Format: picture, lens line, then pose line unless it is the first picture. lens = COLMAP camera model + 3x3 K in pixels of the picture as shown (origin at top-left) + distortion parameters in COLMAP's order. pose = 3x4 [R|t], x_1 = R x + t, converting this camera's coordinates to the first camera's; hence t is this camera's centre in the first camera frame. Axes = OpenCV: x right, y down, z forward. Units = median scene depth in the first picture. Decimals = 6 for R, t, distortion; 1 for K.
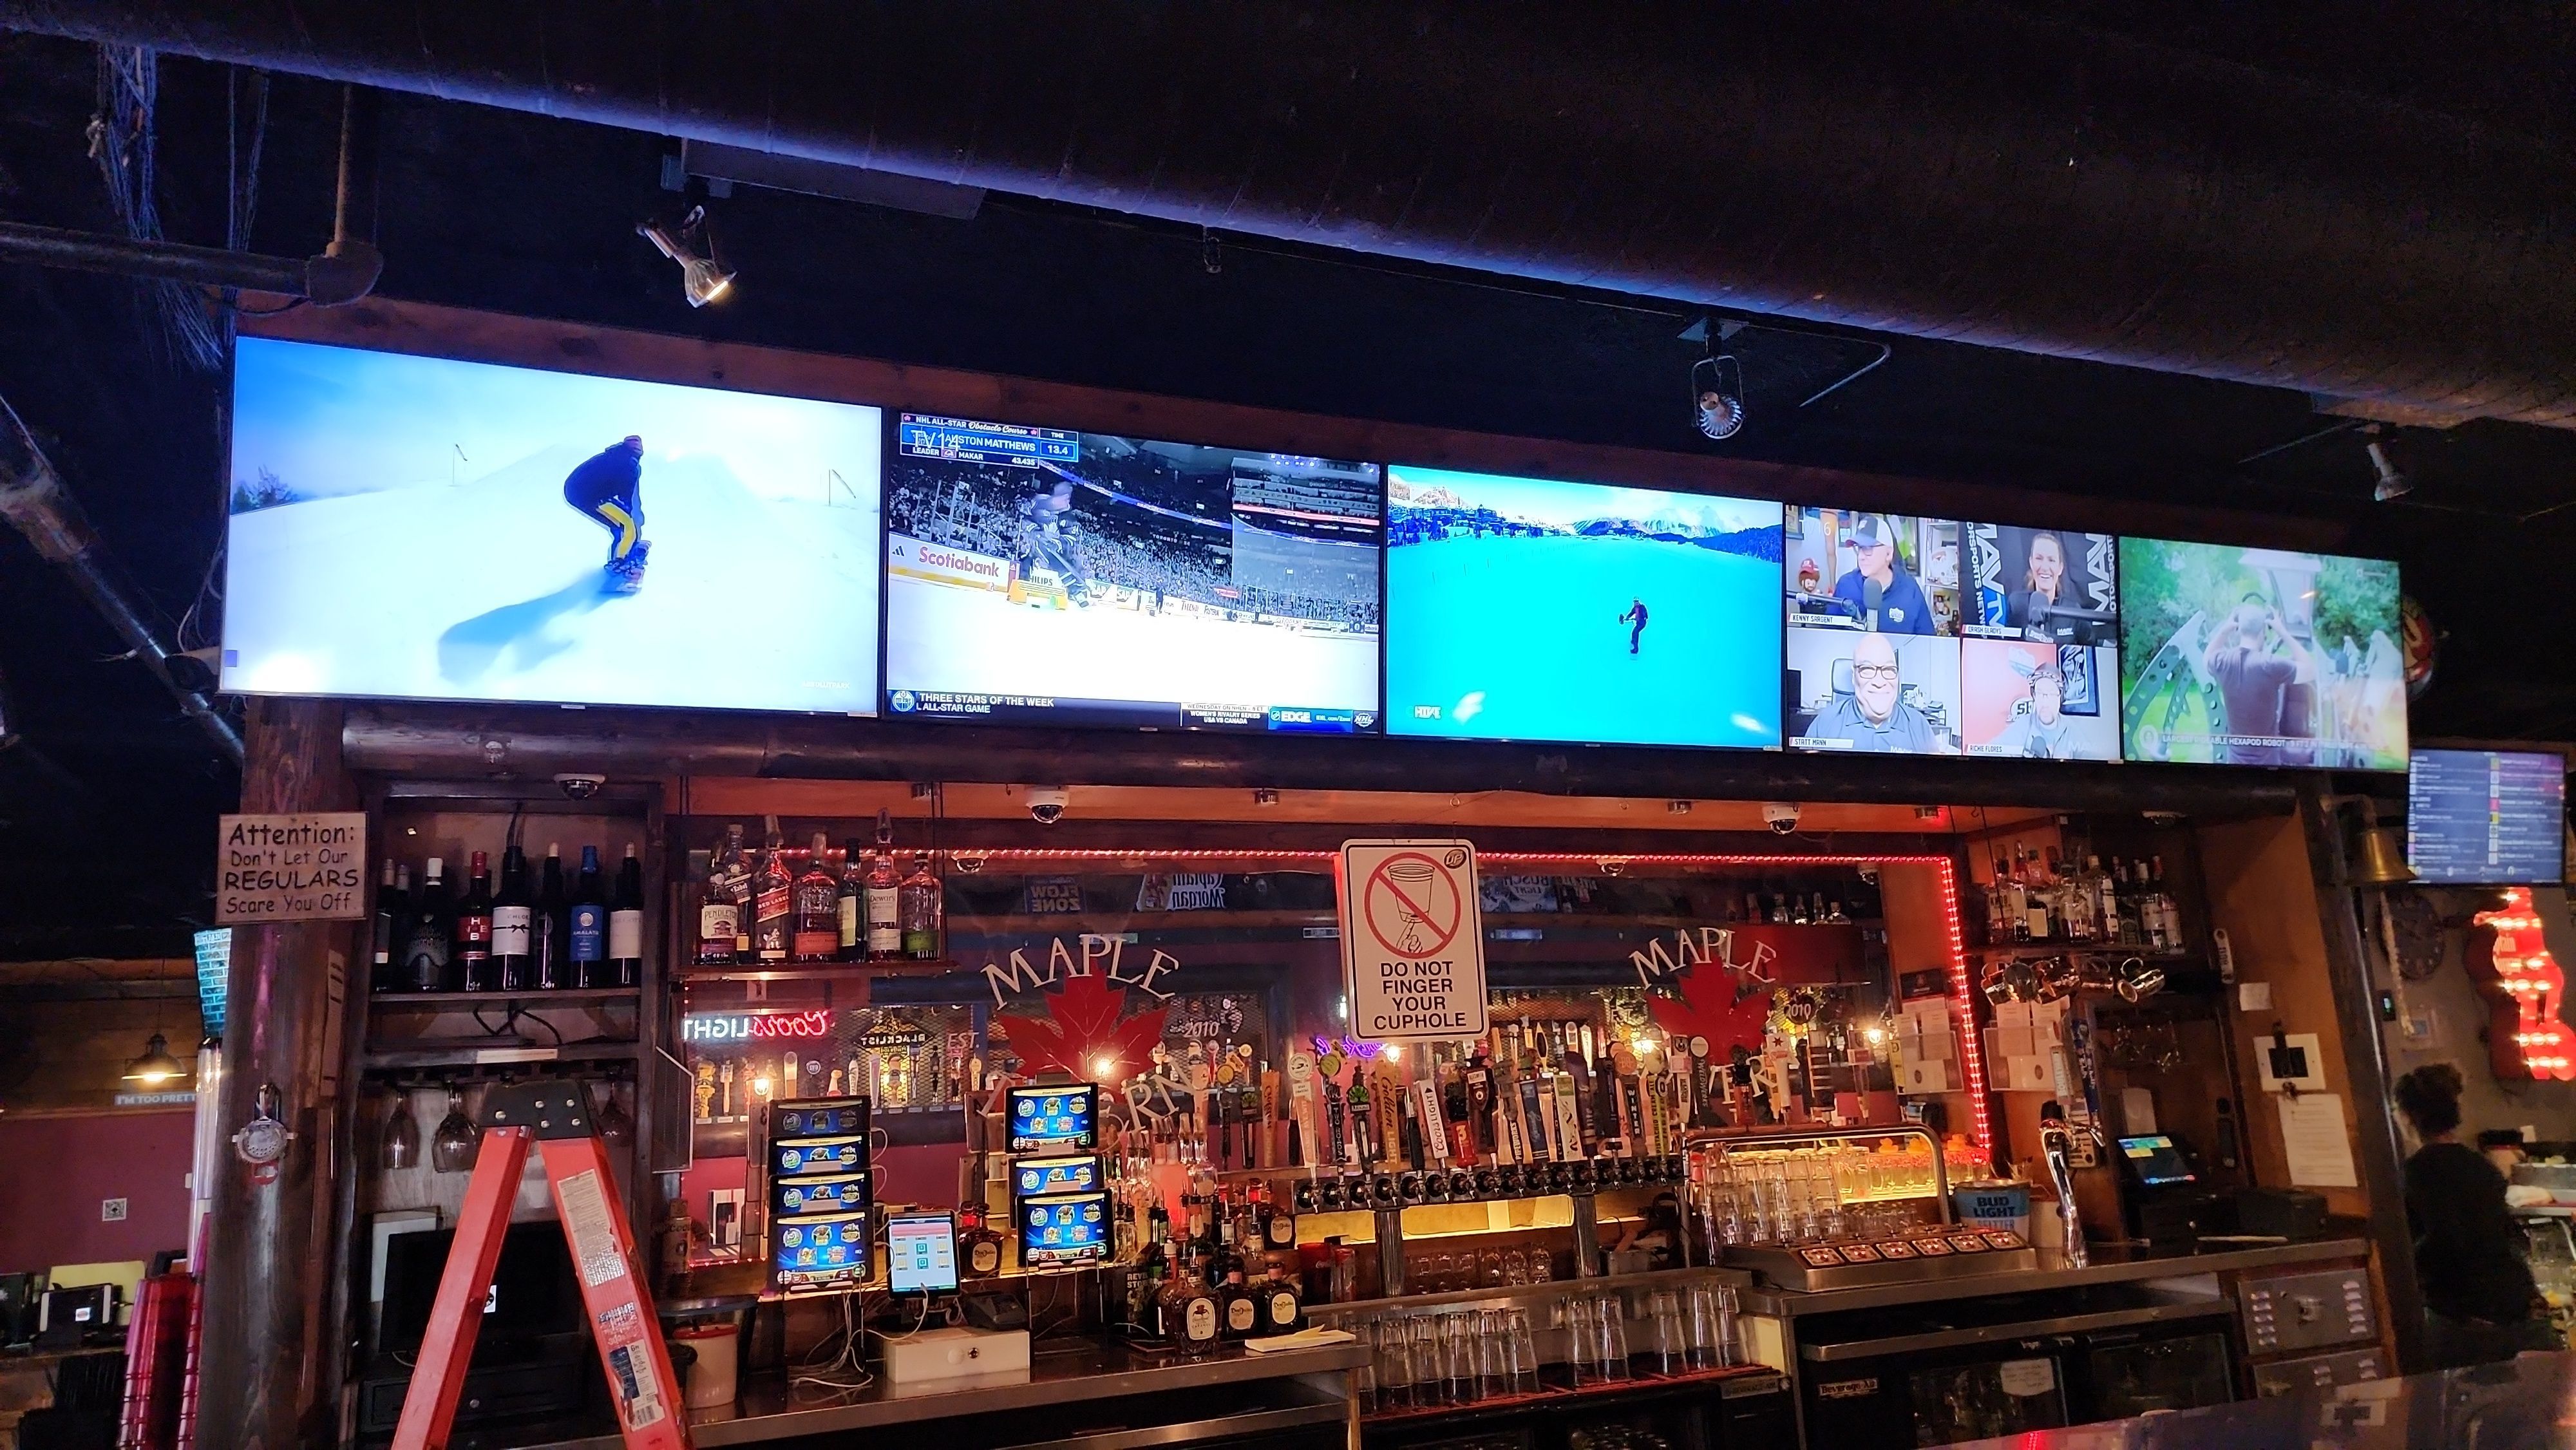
lens RADIAL K [[1740.4, 0, 1288.0], [0, 1740.4, 727.6], [0, 0, 1]] dist [0.006034, -0.000686]
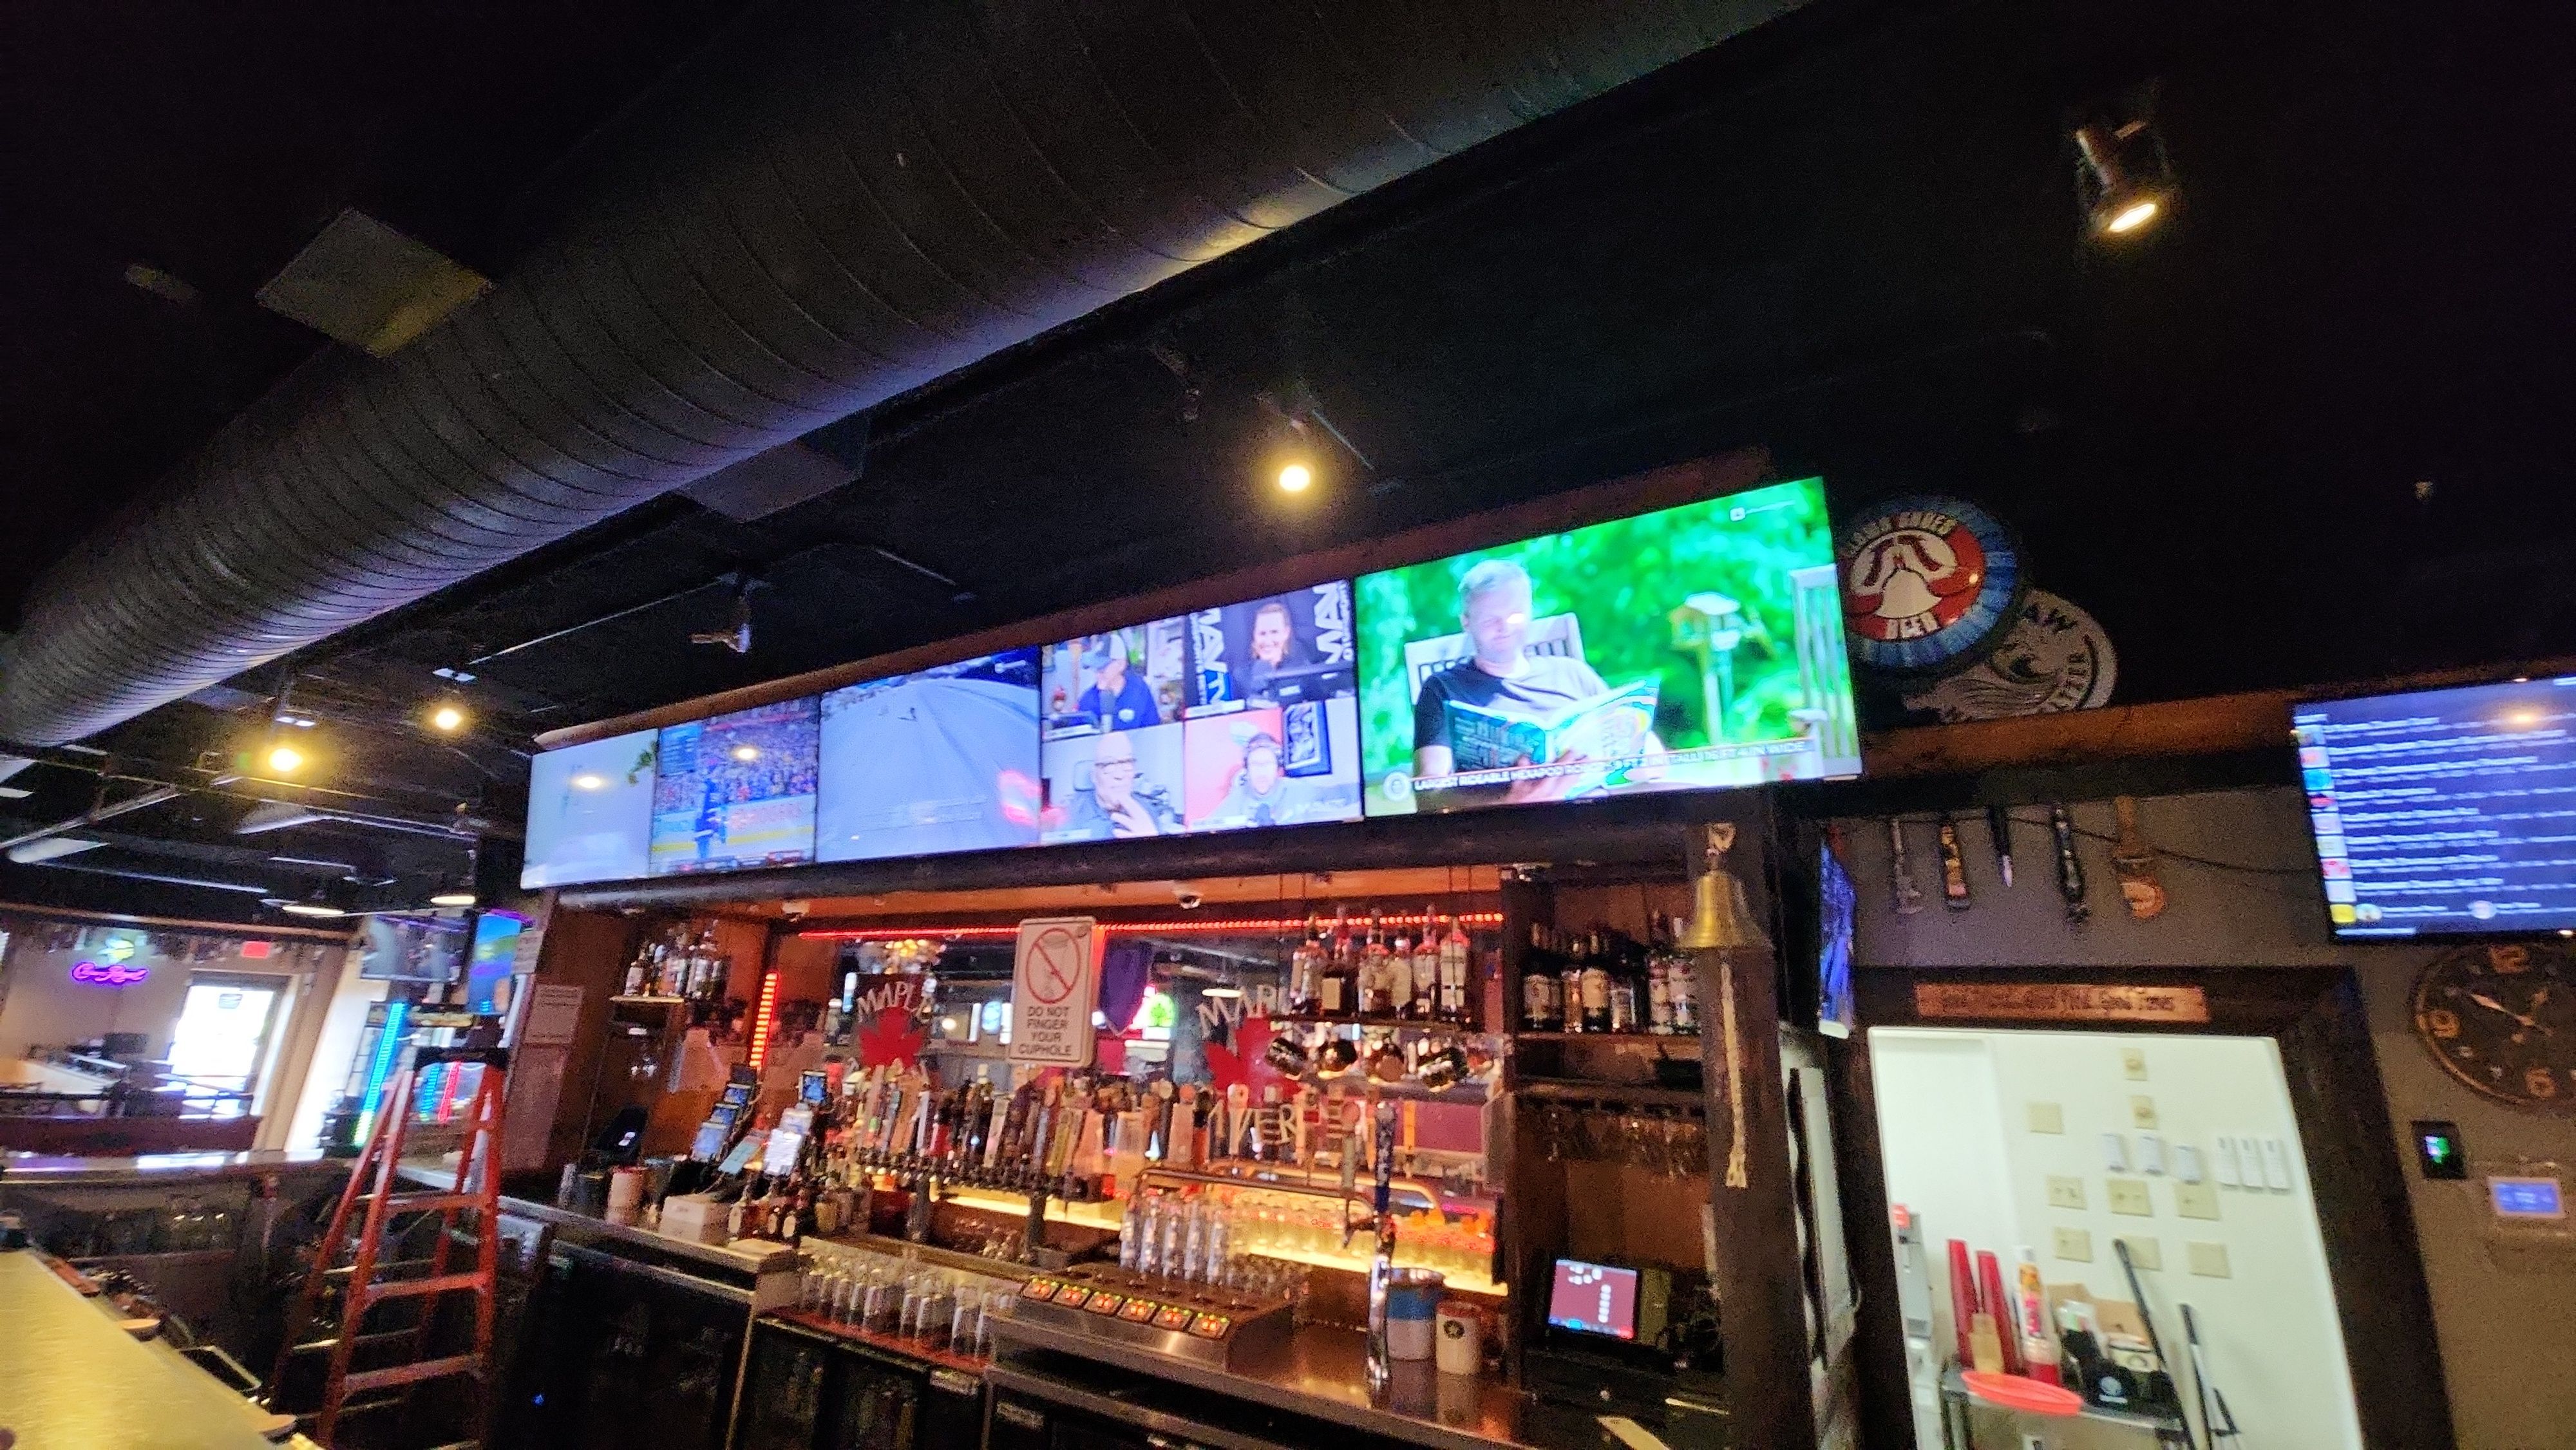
lens RADIAL K [[1066.6, 0, 1289.6], [0, 1066.6, 712.4], [0, 0, 1]] dist [-0.002120, -0.000077]
pose [[0.589808, -0.172053, -0.789002, 0.939948], [0.098112, 0.985069, -0.141466, 0.041912], [0.801561, 0.006028, 0.597883, 0.653336]]
